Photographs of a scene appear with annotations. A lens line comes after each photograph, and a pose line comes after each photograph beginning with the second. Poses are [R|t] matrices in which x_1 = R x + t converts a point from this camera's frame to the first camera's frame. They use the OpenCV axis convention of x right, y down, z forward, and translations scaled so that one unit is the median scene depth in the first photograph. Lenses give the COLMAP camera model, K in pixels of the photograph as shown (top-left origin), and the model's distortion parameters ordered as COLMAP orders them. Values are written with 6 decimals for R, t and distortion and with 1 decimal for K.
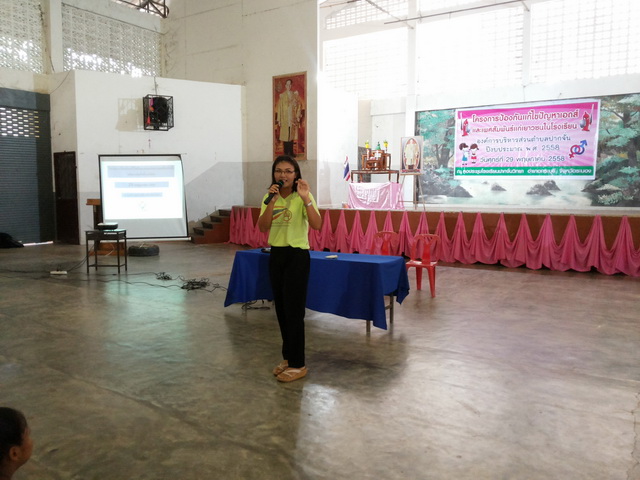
lens RADIAL K [[525.0, 0, 315.8], [0, 525.0, 238.4], [0, 0, 1]] dist [0.024884, -0.074571]
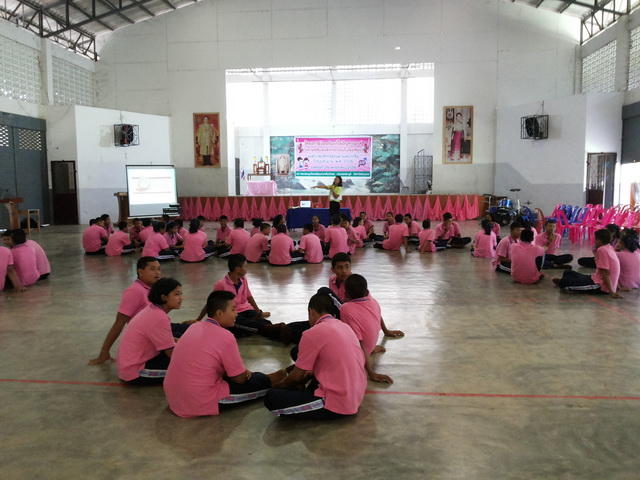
lens RADIAL K [[525.0, 0, 317.2], [0, 525.0, 241.9], [0, 0, 1]] dist [0.024884, -0.074571]
pose [[0.886142, -0.058240, 0.459739, -0.512741], [0.051491, 0.998303, 0.027217, 0.051928], [-0.460544, -0.000446, 0.887637, -0.574105]]
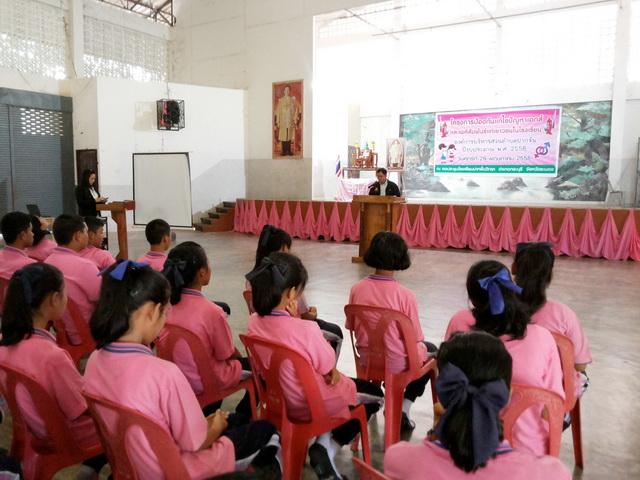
lens RADIAL K [[525.0, 0, 315.2], [0, 525.0, 236.4], [0, 0, 1]] dist [0.024884, -0.074571]
pose [[0.999714, 0.003878, 0.023578, -0.017006], [-0.004032, 0.999971, 0.006490, 0.011050], [-0.023552, -0.006583, 0.999701, -0.124681]]
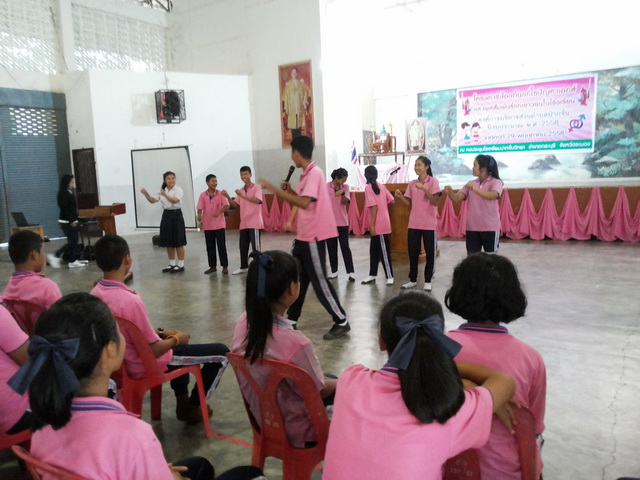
lens RADIAL K [[525.0, 0, 315.4], [0, 525.0, 241.6], [0, 0, 1]] dist [0.024884, -0.074571]
pose [[0.999007, -0.043989, -0.007107, -0.017550], [0.044216, 0.998385, 0.035659, 0.002881], [0.005527, -0.035938, 0.999339, -0.043448]]
